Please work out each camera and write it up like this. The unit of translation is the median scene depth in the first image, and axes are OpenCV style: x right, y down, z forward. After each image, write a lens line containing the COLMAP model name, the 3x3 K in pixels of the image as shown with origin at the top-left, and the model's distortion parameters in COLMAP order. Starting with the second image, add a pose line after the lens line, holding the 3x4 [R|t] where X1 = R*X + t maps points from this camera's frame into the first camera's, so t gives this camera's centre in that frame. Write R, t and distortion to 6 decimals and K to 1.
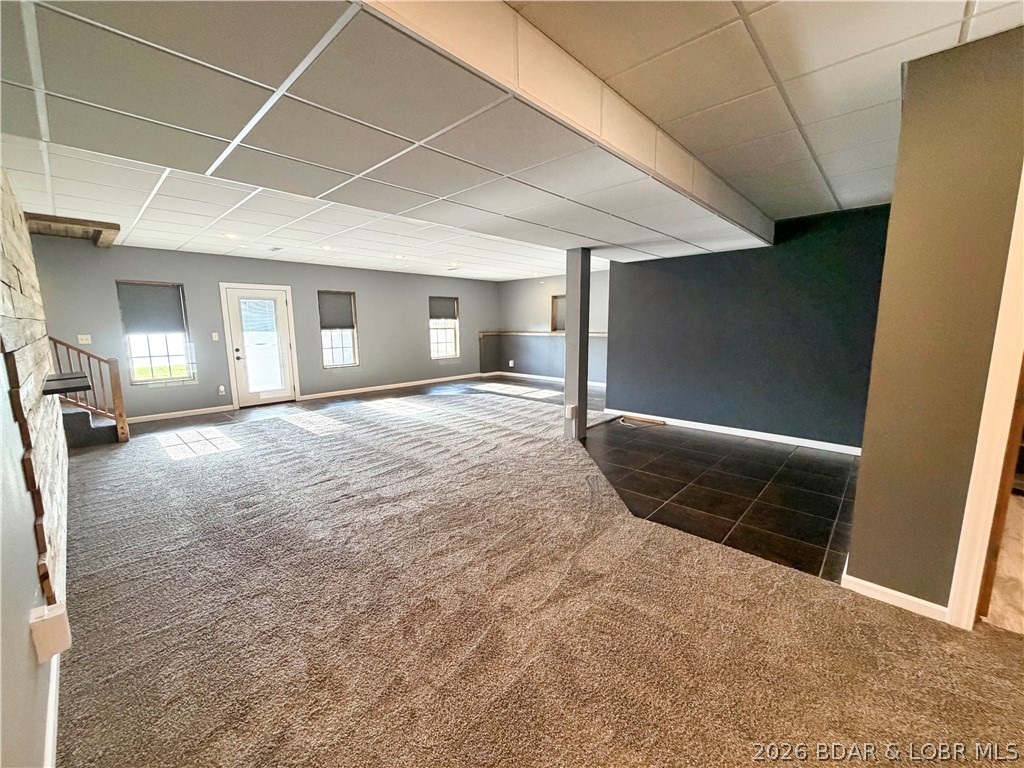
lens RADIAL K [[408.8, 0, 511.1], [0, 408.8, 385.7], [0, 0, 1]] dist [0.000714, -0.000284]
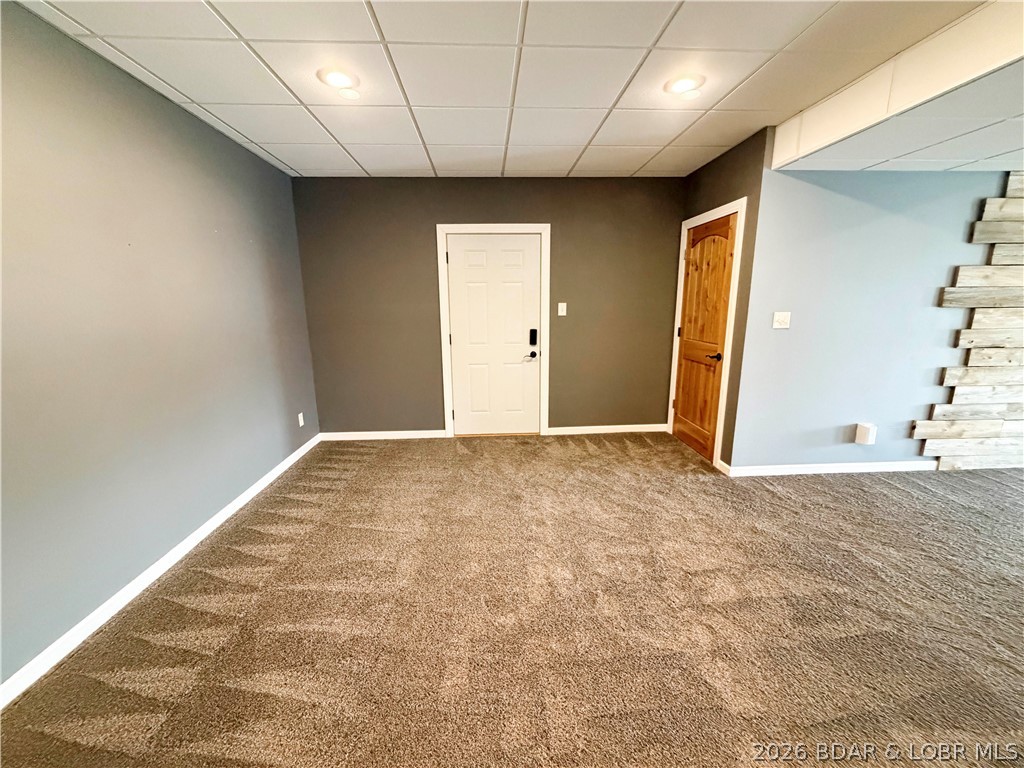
lens RADIAL K [[408.8, 0, 508.4], [0, 408.8, 383.1], [0, 0, 1]] dist [0.000714, -0.000284]
pose [[-0.689473, 0.155934, -0.707327, 0.459952], [-0.095136, 0.948595, 0.301857, -0.038115], [0.718036, 0.275414, -0.639195, 0.257501]]
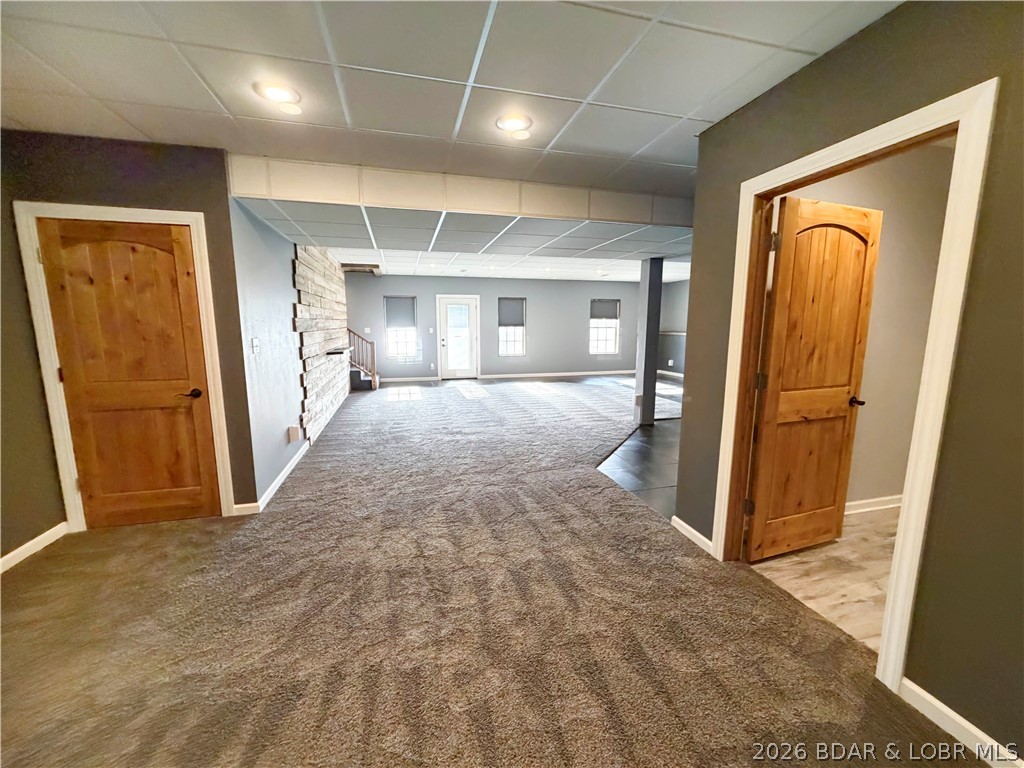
lens RADIAL K [[408.8, 0, 509.0], [0, 408.8, 385.5], [0, 0, 1]] dist [0.000714, -0.000284]
pose [[0.848126, 0.087096, -0.522587, 0.403081], [-0.086690, 0.995914, 0.025290, 0.023835], [0.522654, 0.023854, 0.852211, -0.159561]]
